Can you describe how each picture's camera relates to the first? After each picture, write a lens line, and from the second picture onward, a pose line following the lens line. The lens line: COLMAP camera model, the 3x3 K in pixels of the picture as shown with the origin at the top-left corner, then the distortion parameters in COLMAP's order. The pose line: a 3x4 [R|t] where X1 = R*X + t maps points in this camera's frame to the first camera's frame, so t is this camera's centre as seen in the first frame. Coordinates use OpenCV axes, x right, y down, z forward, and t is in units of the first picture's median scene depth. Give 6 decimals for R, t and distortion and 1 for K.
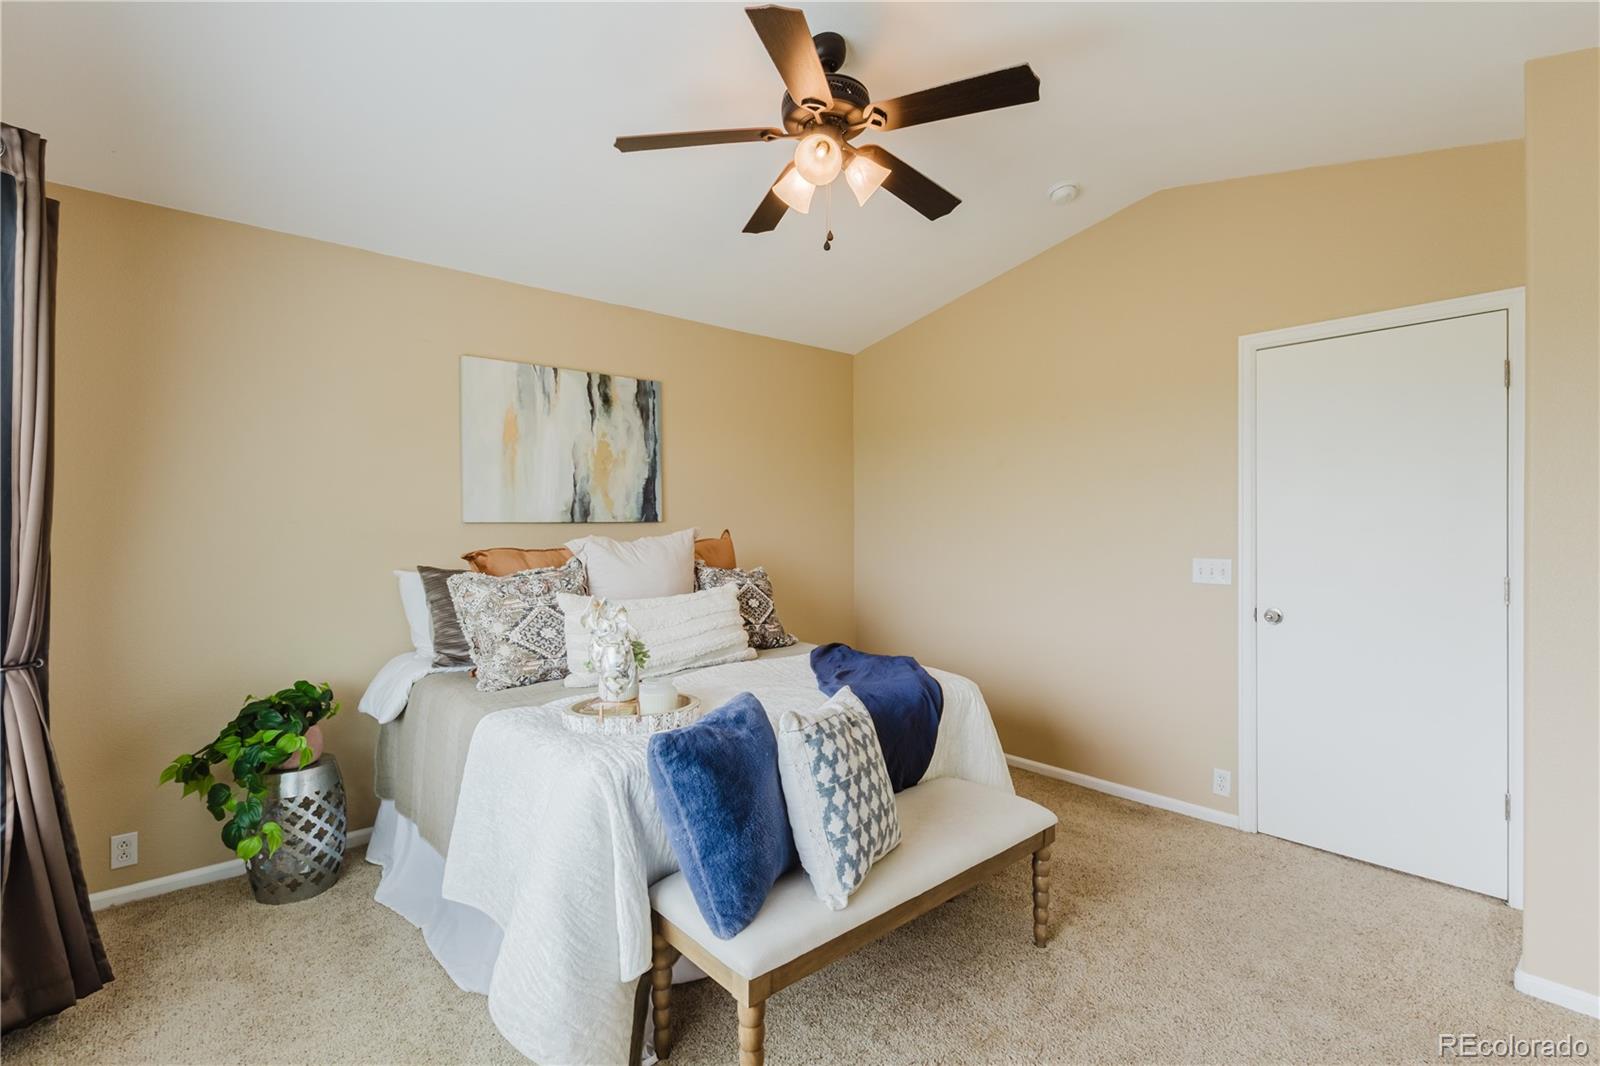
lens RADIAL K [[735.7, 0, 801.4], [0, 735.7, 533.1], [0, 0, 1]] dist [0.001480, 0.000964]
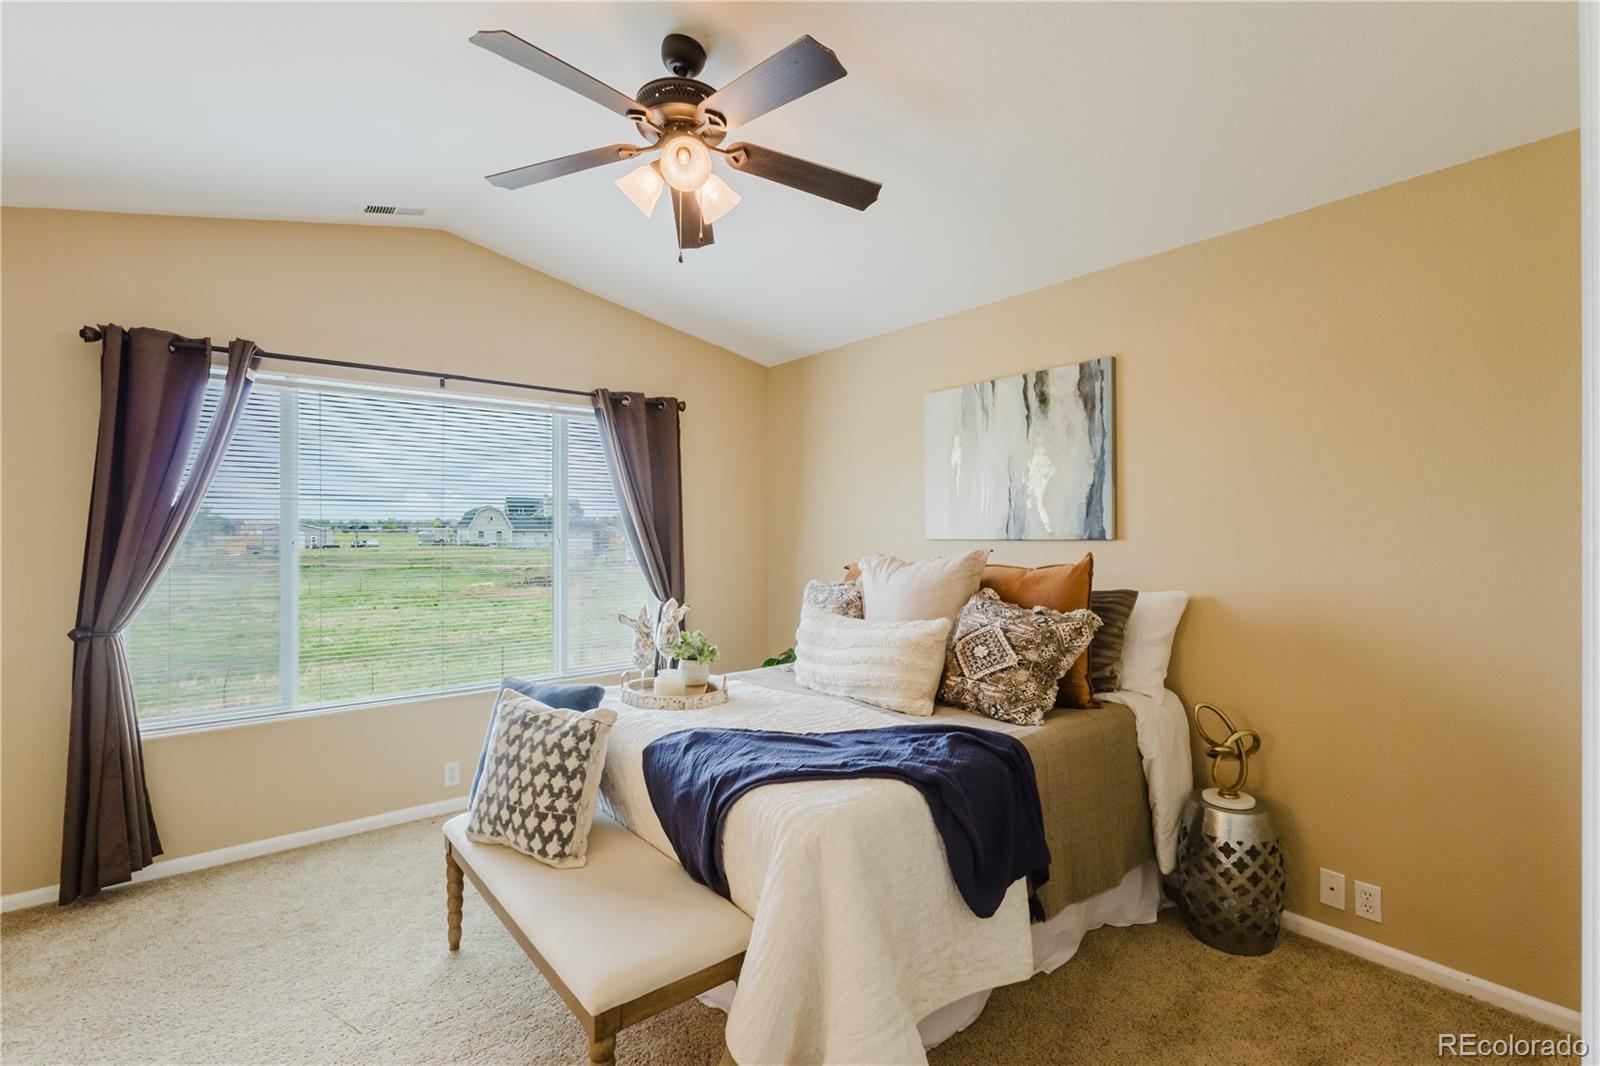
lens RADIAL K [[735.7, 0, 801.4], [0, 735.7, 533.1], [0, 0, 1]] dist [0.001480, 0.000964]
pose [[-0.040737, 0.005278, -0.999156, 0.631229], [-0.006883, 0.999961, 0.005563, -0.026272], [0.999146, 0.007104, -0.040700, 0.769074]]
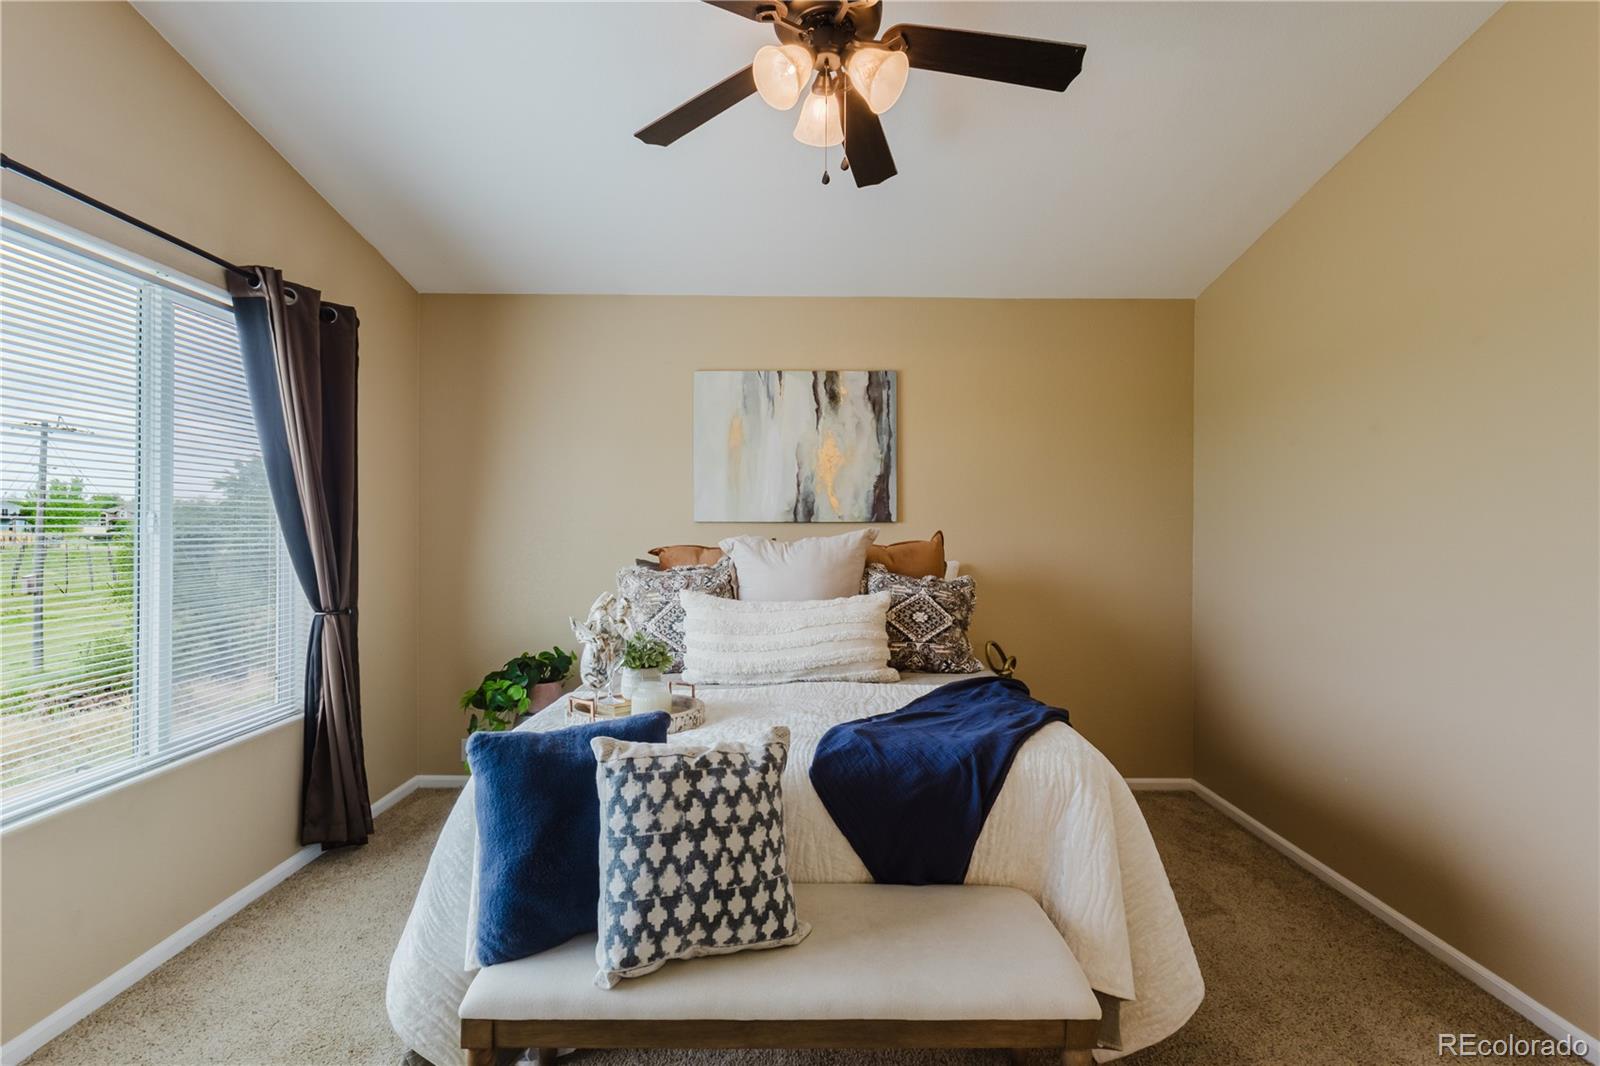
lens RADIAL K [[735.7, 0, 801.4], [0, 735.7, 533.1], [0, 0, 1]] dist [0.001480, 0.000964]
pose [[0.756965, 0.012452, -0.653336, 0.350799], [-0.014631, 0.999891, 0.002106, -0.001607], [0.653291, 0.007965, 0.757065, 0.240890]]
